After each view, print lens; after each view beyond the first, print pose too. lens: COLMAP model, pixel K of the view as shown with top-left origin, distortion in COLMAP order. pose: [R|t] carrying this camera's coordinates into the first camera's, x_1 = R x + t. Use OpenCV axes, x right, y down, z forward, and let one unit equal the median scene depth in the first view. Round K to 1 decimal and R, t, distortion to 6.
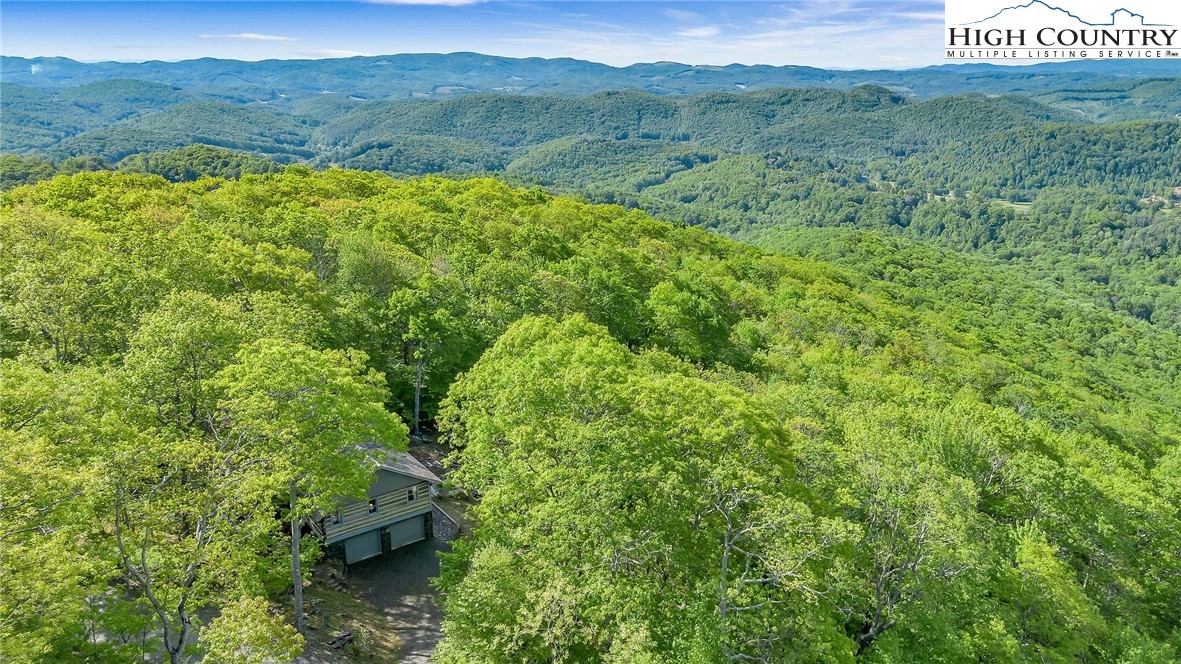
lens RADIAL K [[850.1, 0, 590.2], [0, 850.1, 331.2], [0, 0, 1]] dist [0.041015, 0.000278]
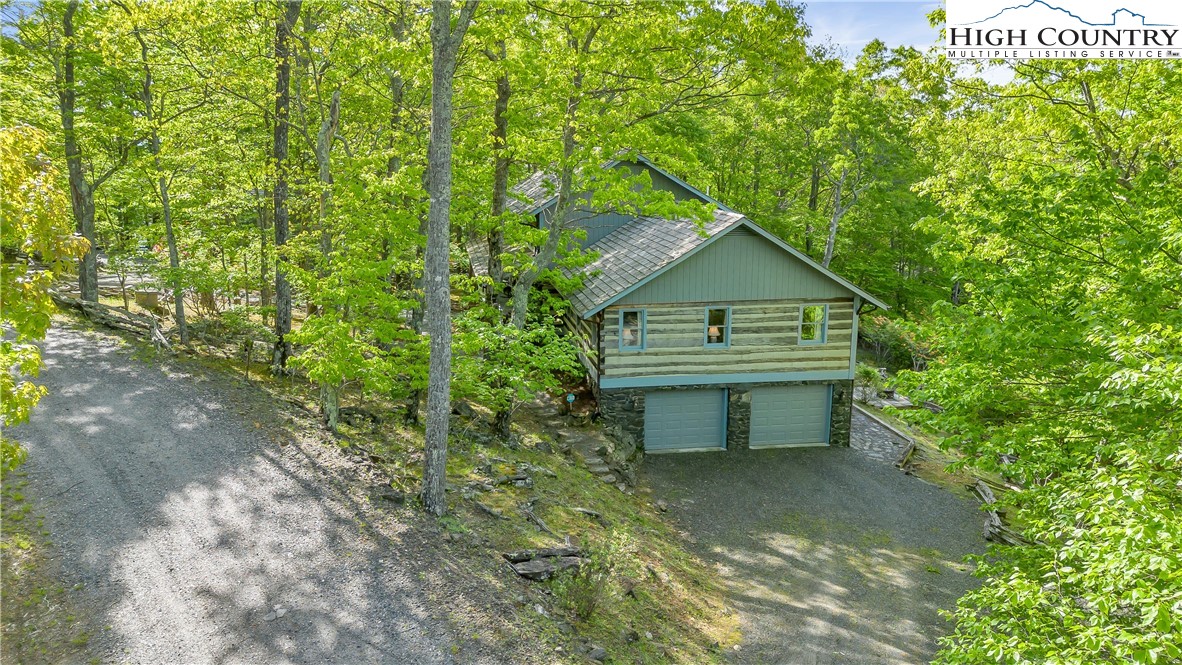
lens RADIAL K [[850.8, 0, 590.1], [0, 850.8, 333.2], [0, 0, 1]] dist [0.041015, 0.000278]
pose [[0.898161, 0.083375, -0.431688, -0.129498], [-0.124131, 0.989997, -0.067059, 0.245852], [0.421779, 0.113815, 0.899527, 0.598325]]
